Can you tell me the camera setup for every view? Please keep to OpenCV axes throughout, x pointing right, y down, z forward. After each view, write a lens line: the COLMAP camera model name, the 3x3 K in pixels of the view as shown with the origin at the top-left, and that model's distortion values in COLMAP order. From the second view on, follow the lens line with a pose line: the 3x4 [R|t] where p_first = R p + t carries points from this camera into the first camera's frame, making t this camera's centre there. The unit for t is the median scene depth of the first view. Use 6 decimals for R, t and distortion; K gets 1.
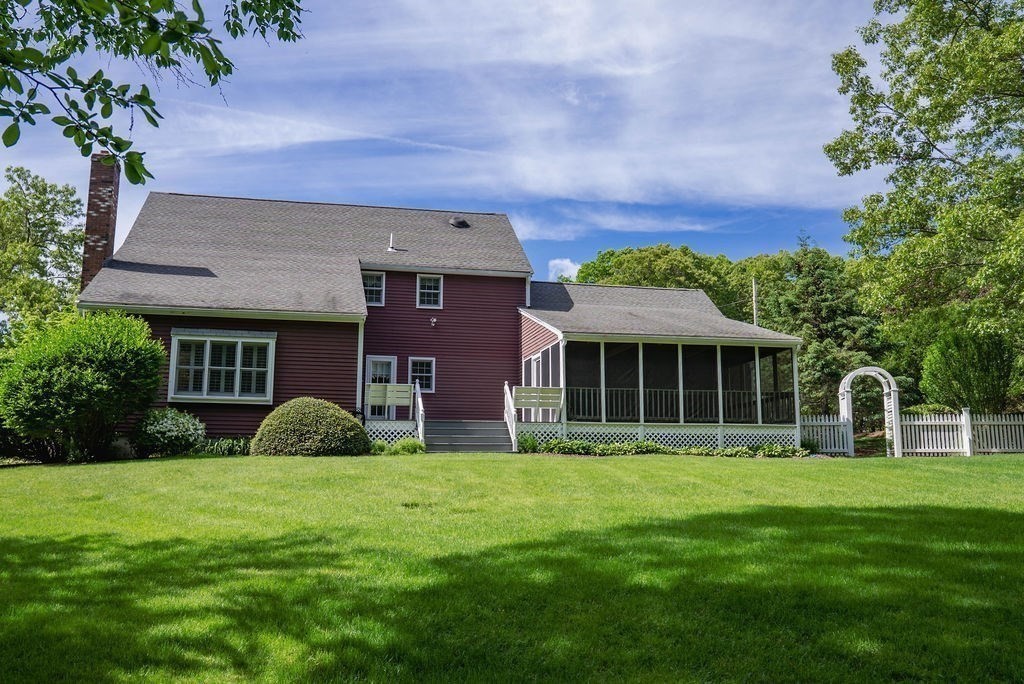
lens RADIAL K [[909.3, 0, 512.0], [0, 909.3, 342.0], [0, 0, 1]] dist [-0.003112, -0.000311]
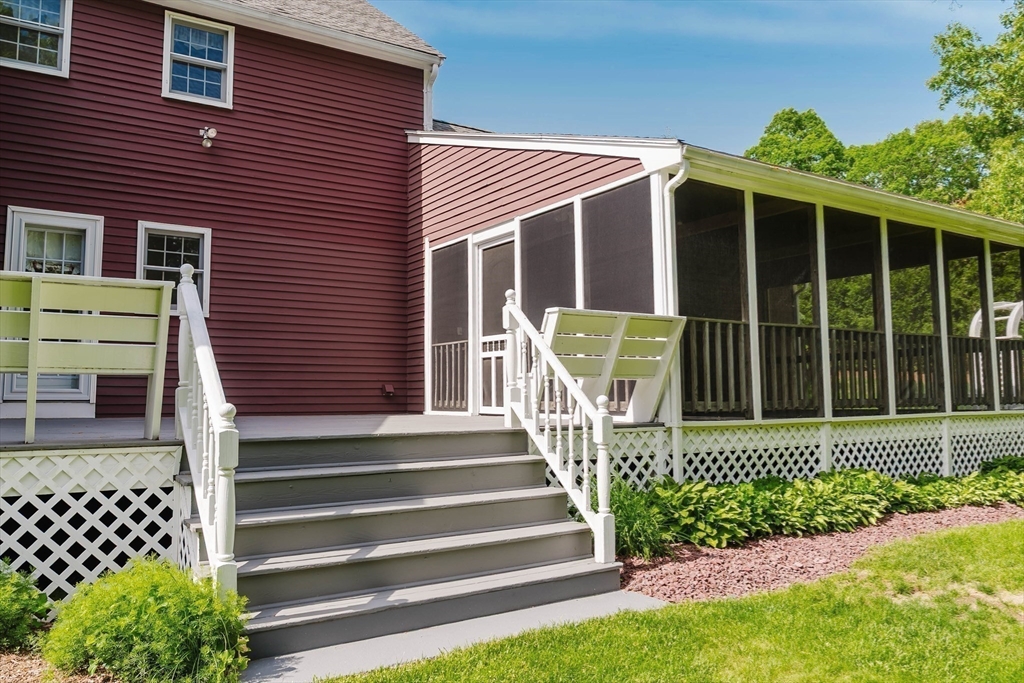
lens RADIAL K [[777.5, 0, 512.0], [0, 777.5, 341.5], [0, 0, 1]] dist [-0.010883, -0.001976]
pose [[0.940247, 0.020829, 0.339855, -0.081474], [-0.050016, 0.995749, 0.077348, 0.036585], [-0.336799, -0.089724, 0.937292, 0.686477]]
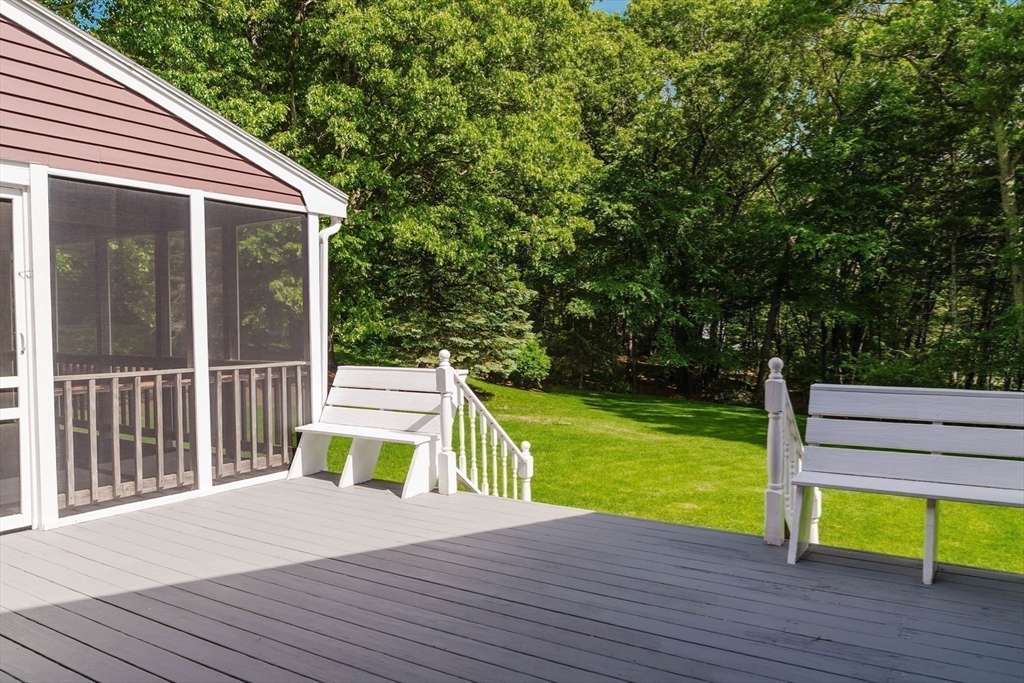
lens RADIAL K [[777.5, 0, 512.0], [0, 777.5, 341.5], [0, 0, 1]] dist [-0.010883, -0.001976]
pose [[-0.675394, -0.010168, 0.737387, -0.196938], [-0.109296, 0.990243, -0.086453, 0.058454], [-0.729313, -0.138983, -0.669915, 1.029643]]
